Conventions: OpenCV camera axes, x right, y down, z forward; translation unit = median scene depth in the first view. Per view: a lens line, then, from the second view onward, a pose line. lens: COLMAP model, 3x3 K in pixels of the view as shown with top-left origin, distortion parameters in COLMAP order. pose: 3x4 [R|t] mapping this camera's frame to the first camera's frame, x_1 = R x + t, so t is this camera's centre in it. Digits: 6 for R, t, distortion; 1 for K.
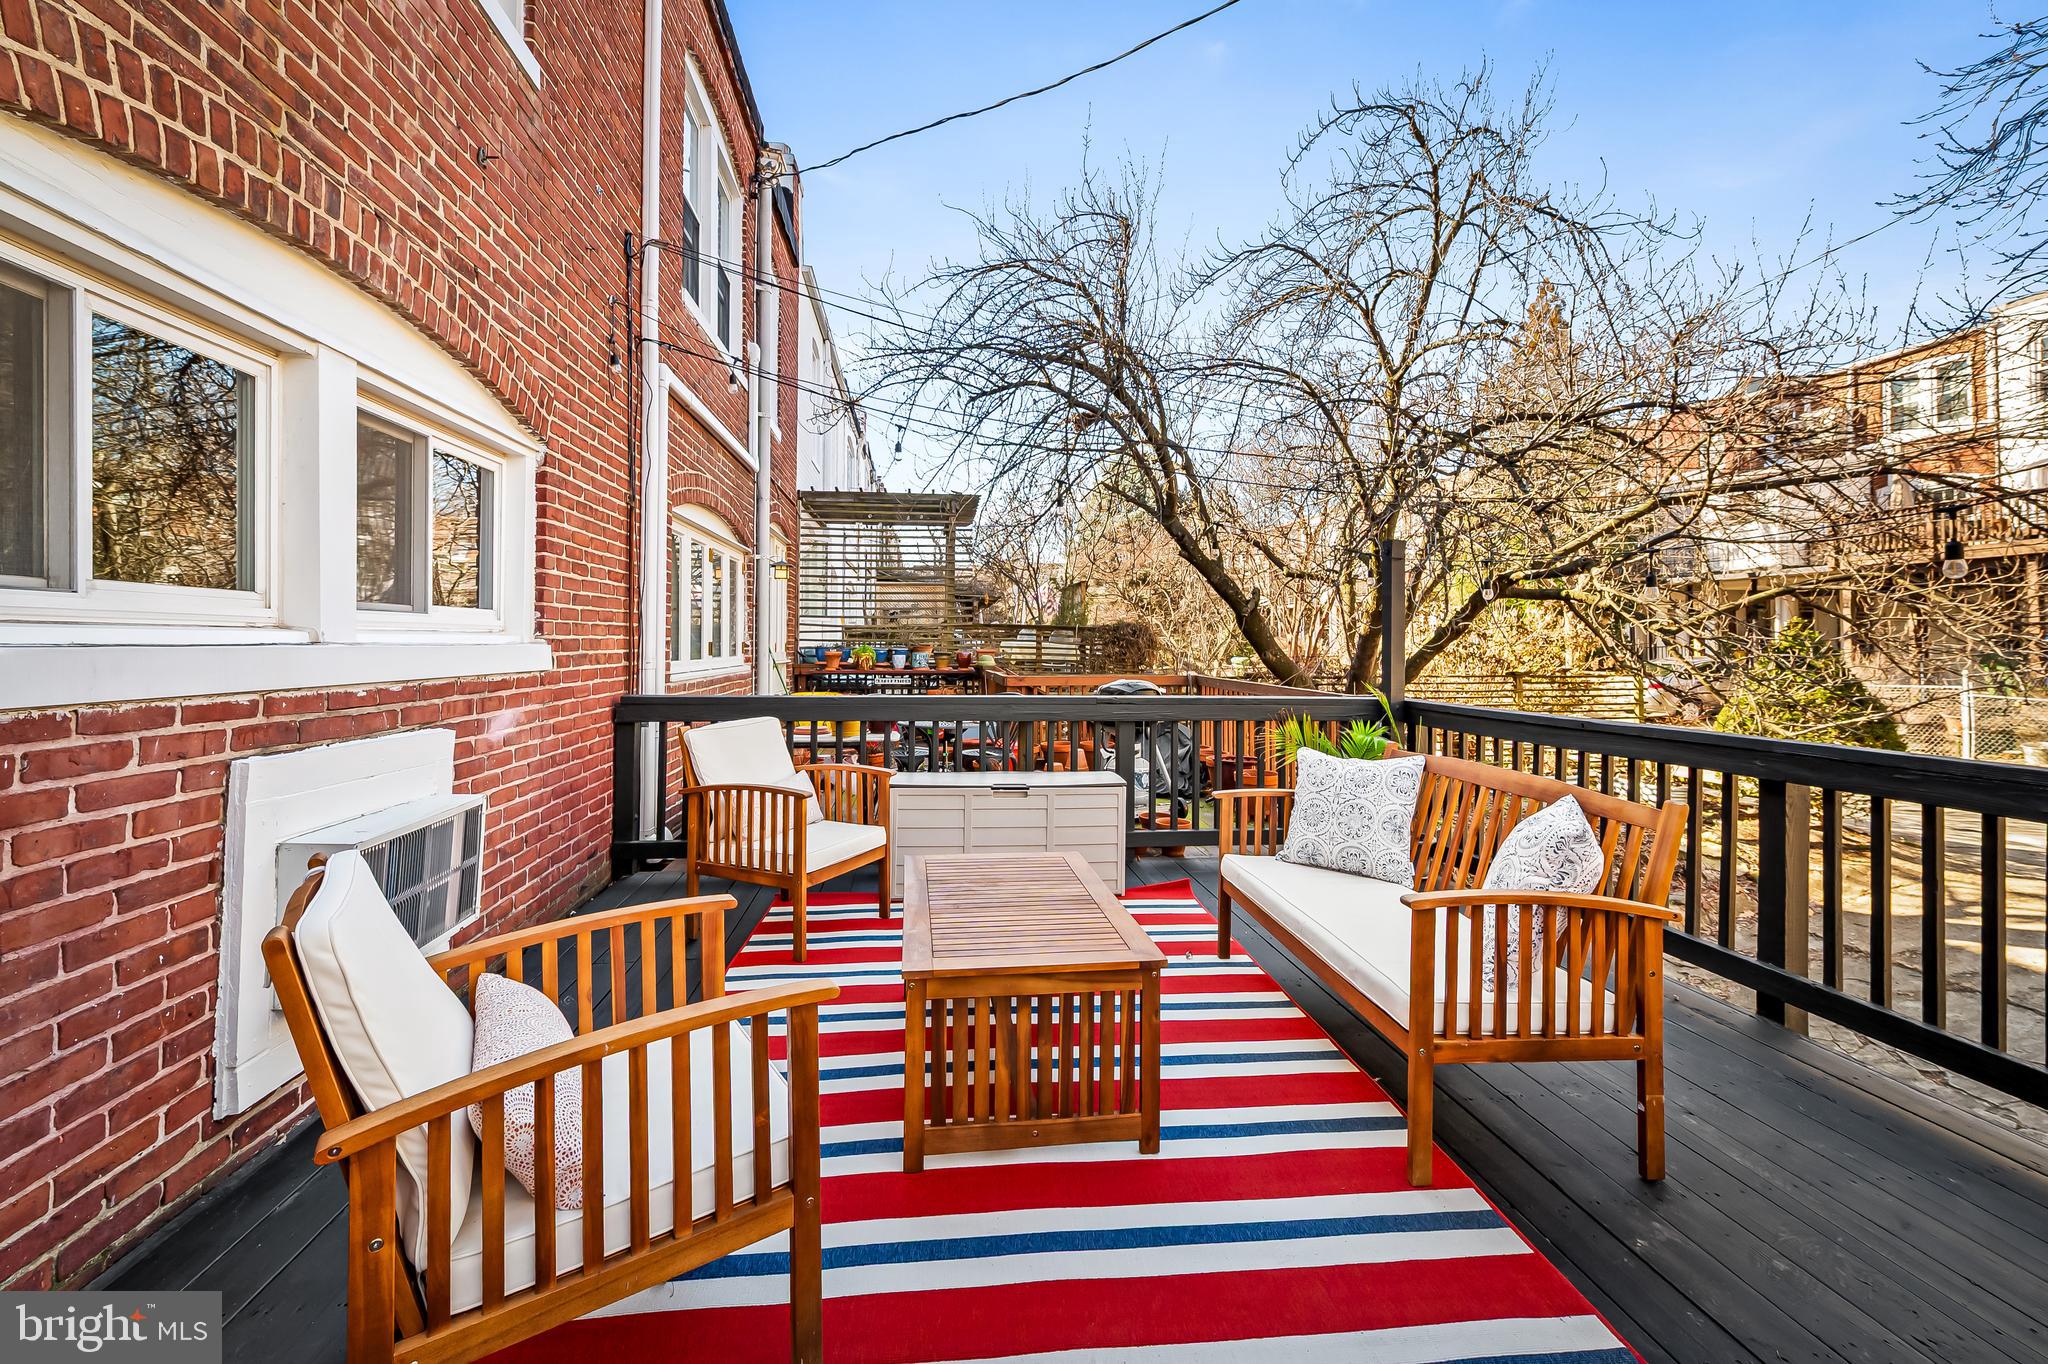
lens RADIAL K [[806.4, 0, 1020.3], [0, 806.4, 666.0], [0, 0, 1]] dist [0.005057, -0.000012]
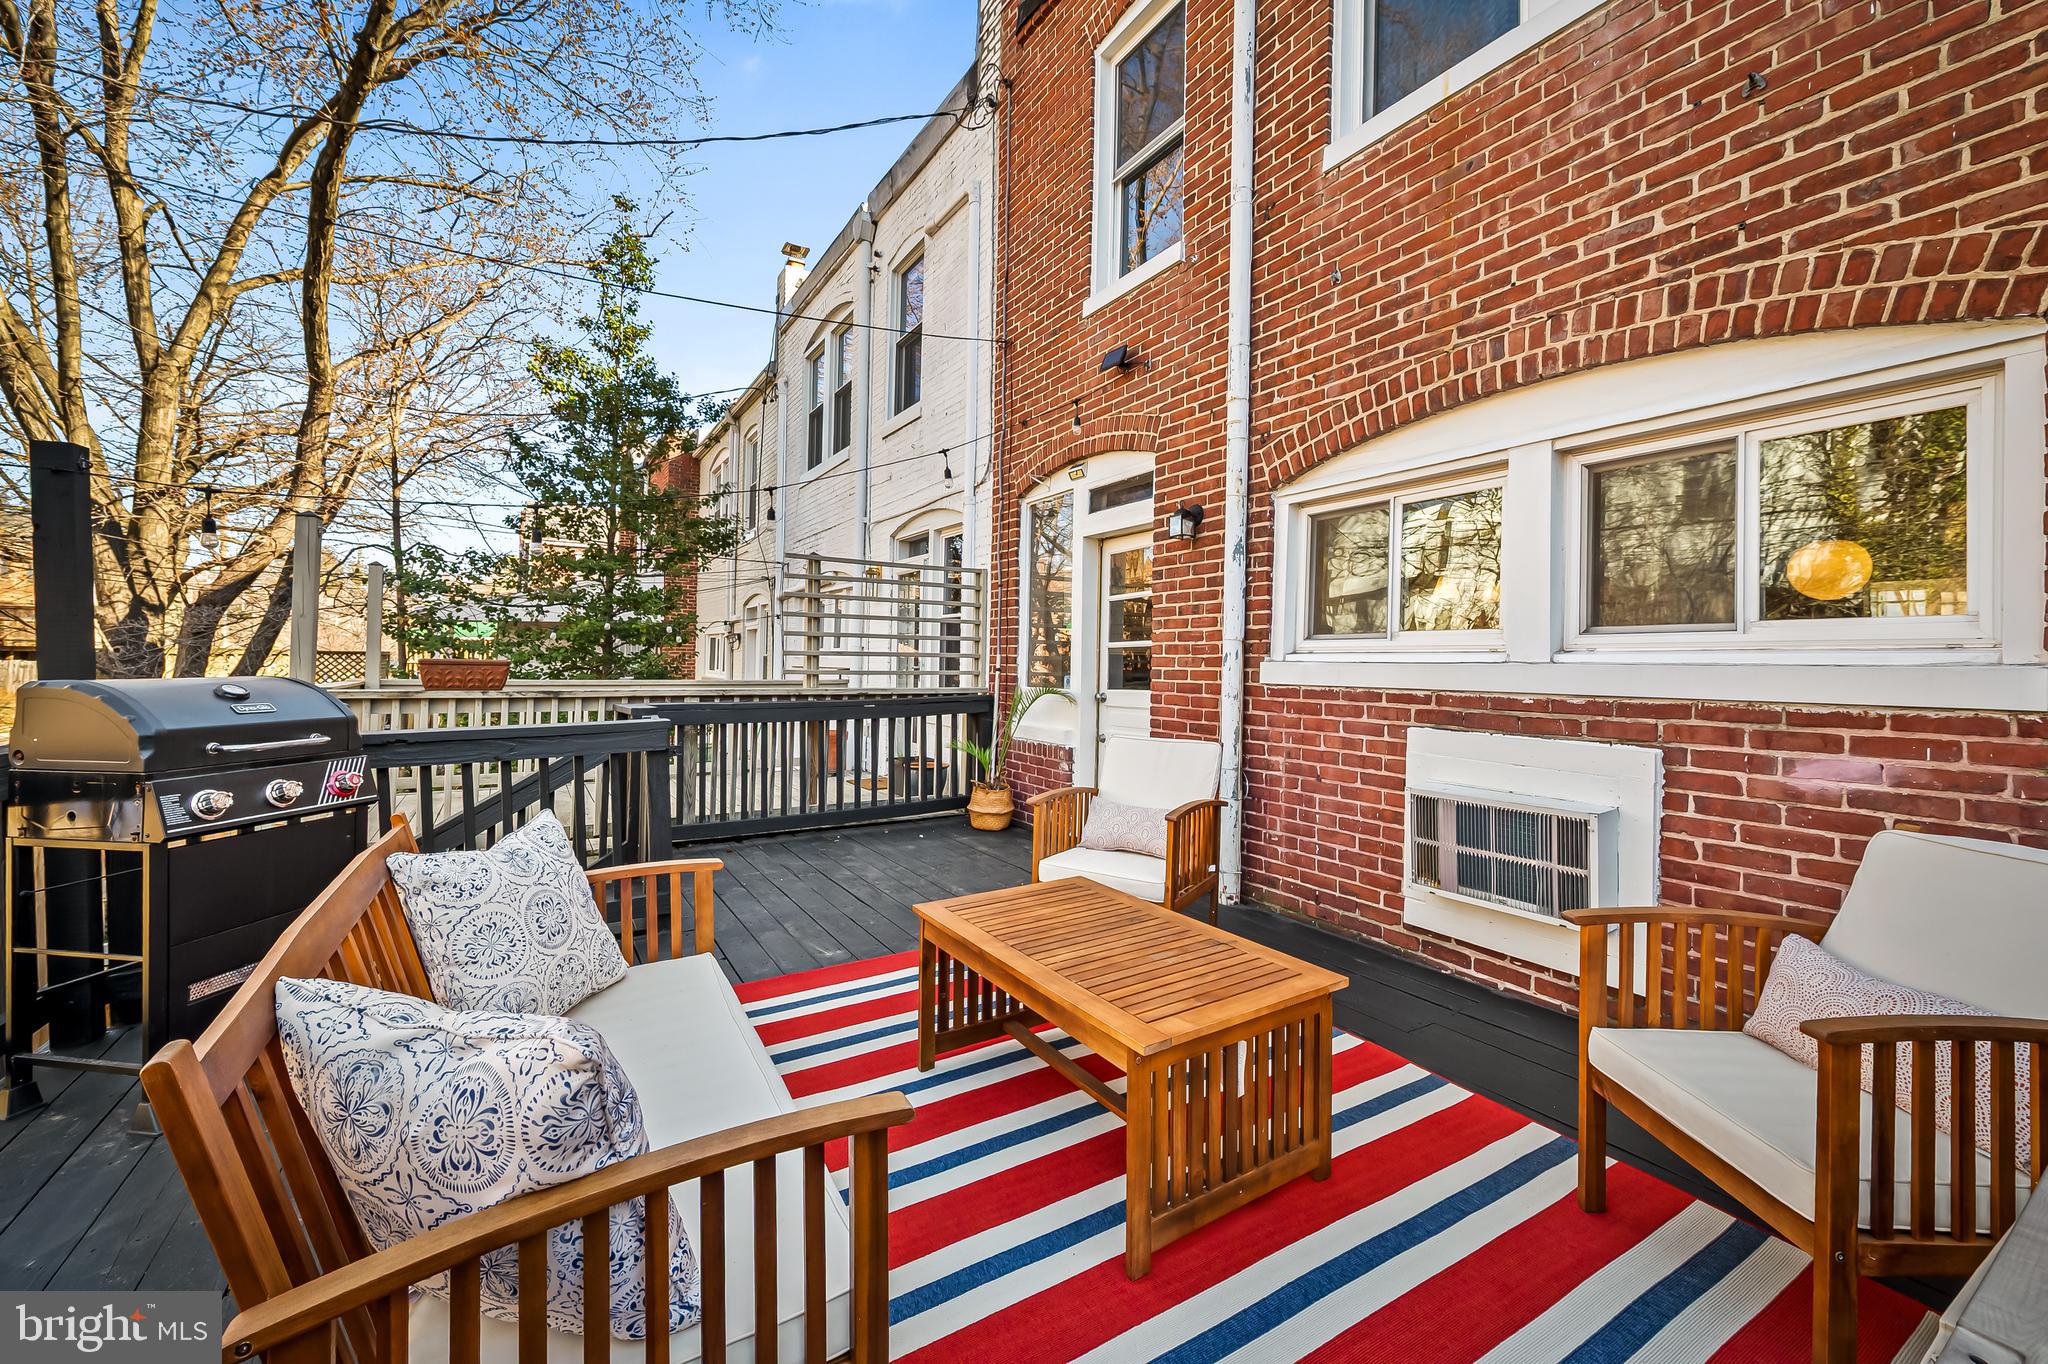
lens RADIAL K [[806.4, 0, 1020.3], [0, 806.4, 666.0], [0, 0, 1]] dist [0.005057, -0.000012]
pose [[-0.901371, -0.006489, -0.433000, 0.575712], [-0.021673, 0.999311, 0.030141, -0.051932], [0.432506, 0.036552, -0.900890, 2.183613]]
